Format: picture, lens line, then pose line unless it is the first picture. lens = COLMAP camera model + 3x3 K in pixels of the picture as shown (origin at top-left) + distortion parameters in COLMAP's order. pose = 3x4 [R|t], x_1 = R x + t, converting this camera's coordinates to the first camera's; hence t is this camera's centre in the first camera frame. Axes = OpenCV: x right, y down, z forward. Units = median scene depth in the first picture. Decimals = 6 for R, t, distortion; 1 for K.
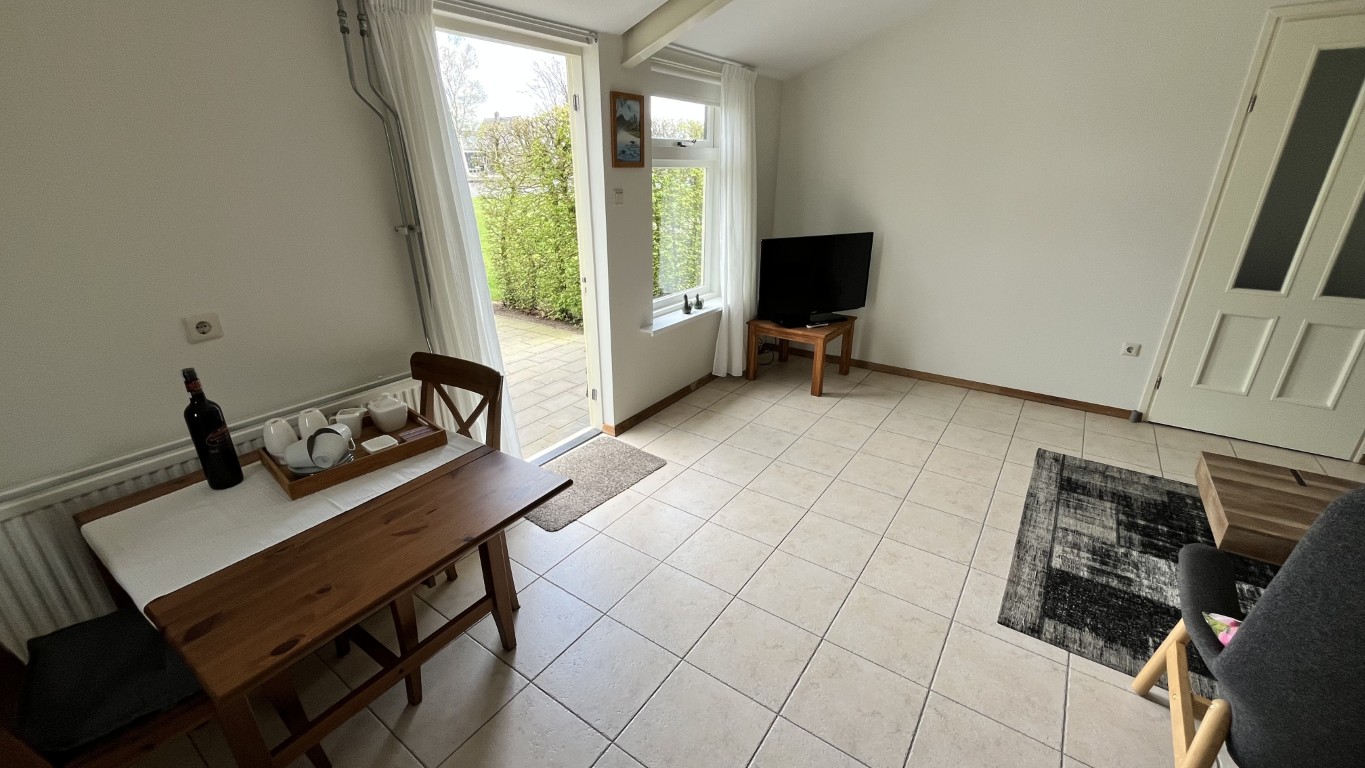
lens RADIAL K [[553.4, 0, 680.2], [0, 553.4, 382.3], [0, 0, 1]] dist [0.001036, 0.000224]
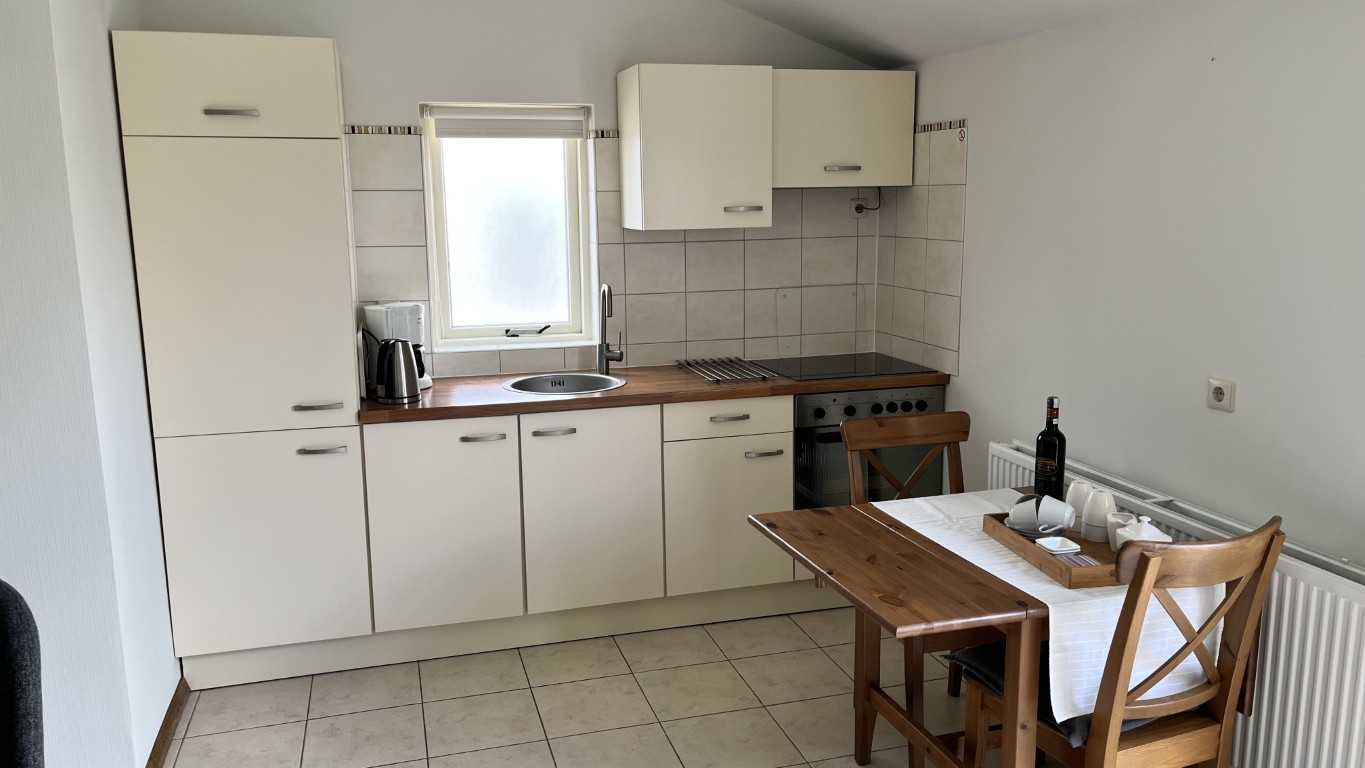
lens RADIAL K [[1034.3, 0, 685.6], [0, 1034.3, 391.7], [0, 0, 1]] dist [0.077514, -0.097174]
pose [[-0.616191, 0.151784, -0.772833, 0.901318], [-0.279082, 0.875506, 0.394466, -0.513838], [0.736493, 0.458750, -0.497118, 1.203694]]
